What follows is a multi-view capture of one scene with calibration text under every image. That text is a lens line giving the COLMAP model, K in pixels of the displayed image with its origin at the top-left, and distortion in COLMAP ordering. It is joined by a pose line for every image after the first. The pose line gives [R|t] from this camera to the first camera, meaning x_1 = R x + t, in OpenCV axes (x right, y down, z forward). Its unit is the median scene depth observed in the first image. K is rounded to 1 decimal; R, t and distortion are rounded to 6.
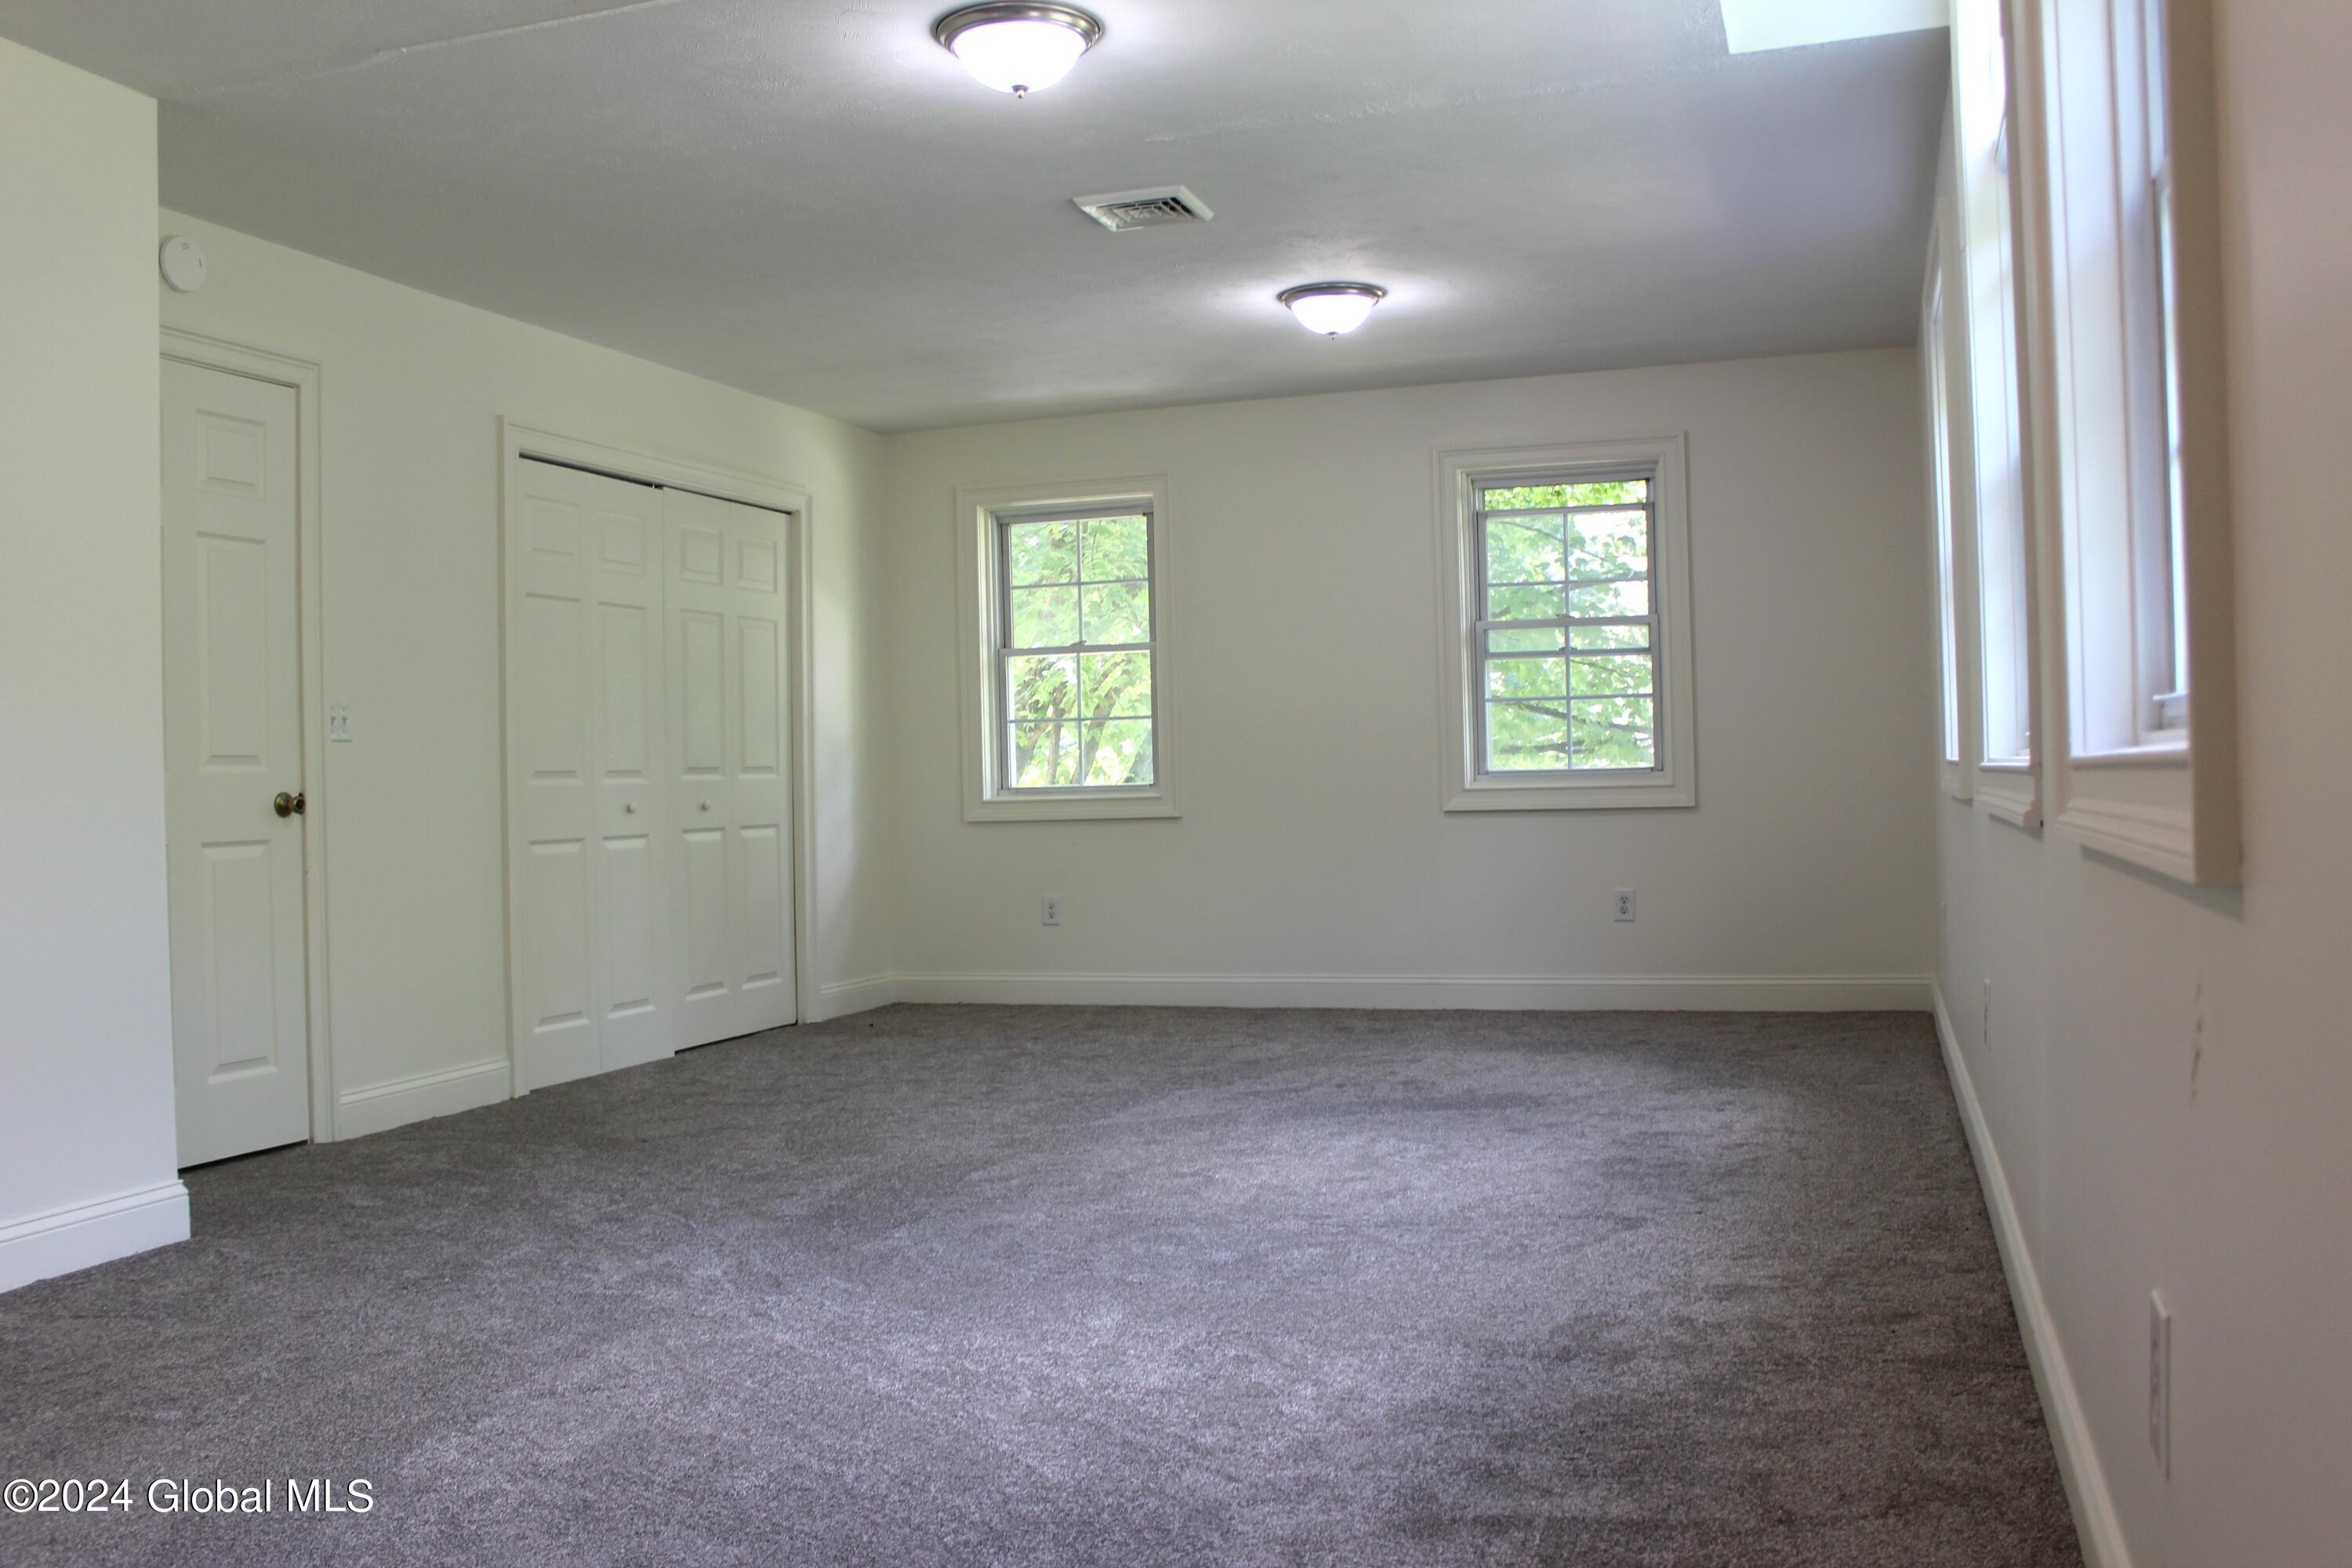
lens RADIAL K [[2062.2, 0, 1176.0], [0, 2062.2, 784.0], [0, 0, 1]] dist [-0.122803, 0.003556]
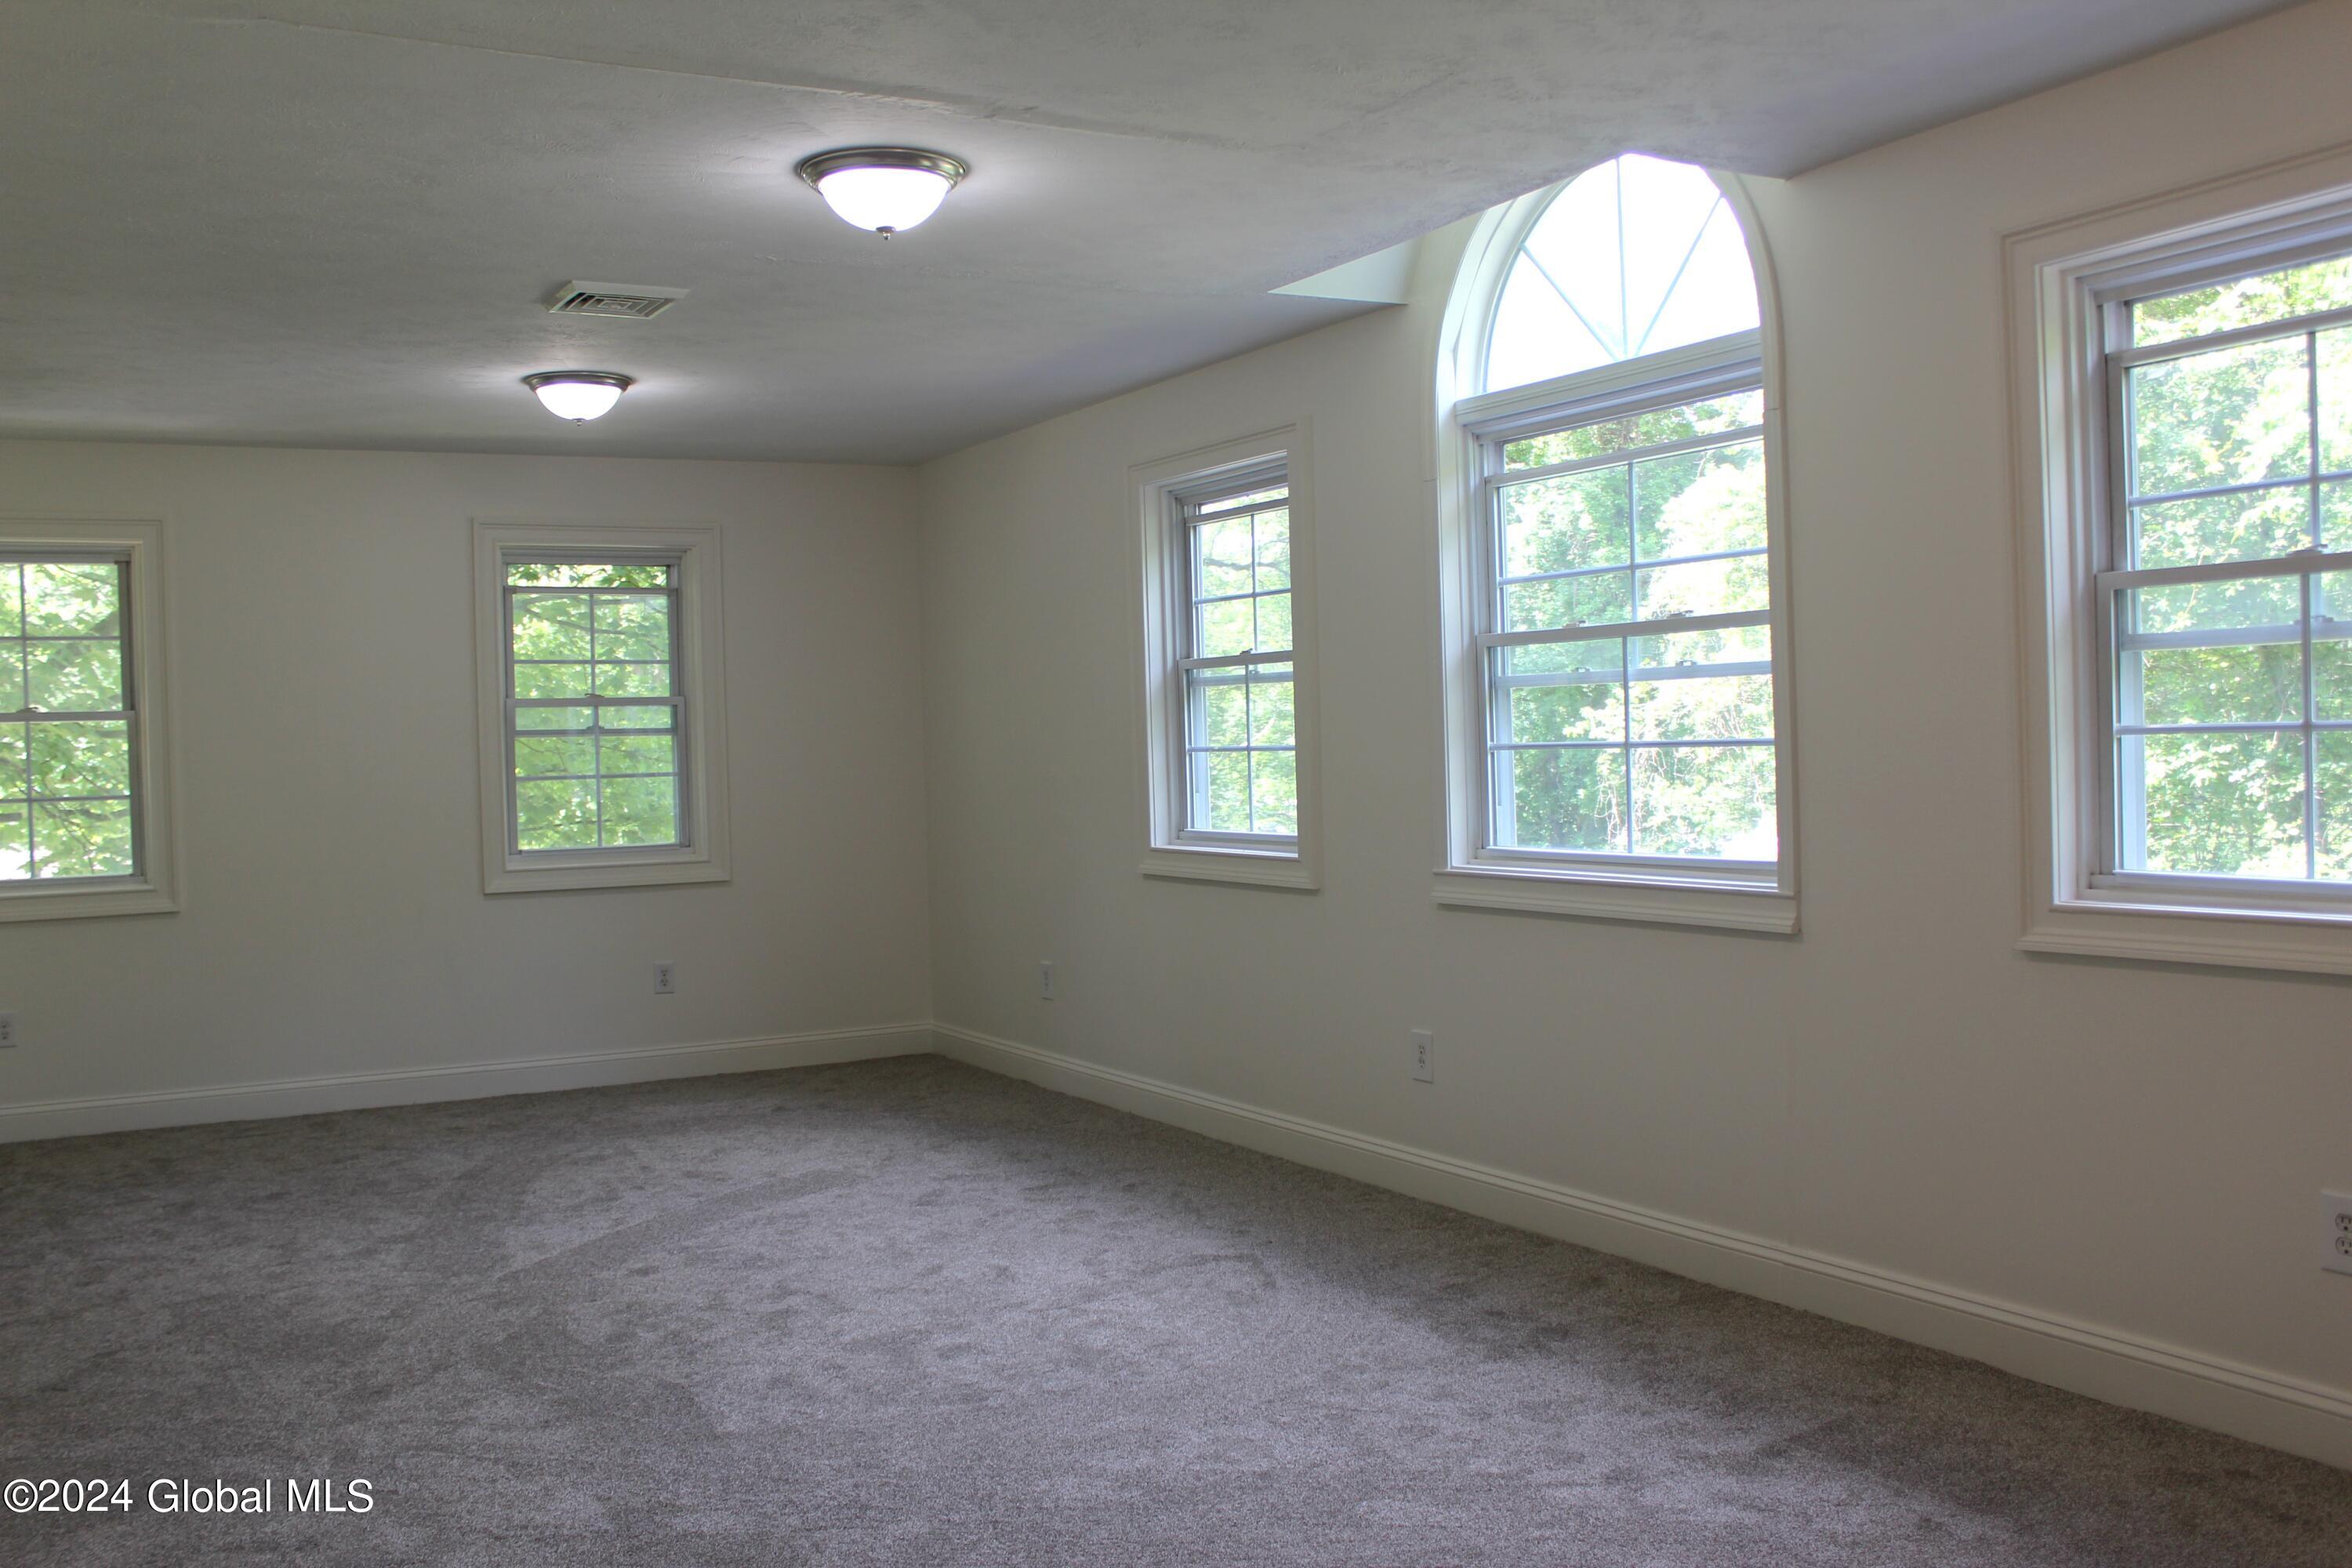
lens RADIAL K [[2062.2, 0, 1176.0], [0, 2062.2, 784.0], [0, 0, 1]] dist [-0.122803, 0.003556]
pose [[0.657980, -0.009028, 0.752982, -0.469657], [0.012153, 0.999925, 0.001369, -0.044819], [-0.752938, 0.008251, 0.658040, 0.150796]]
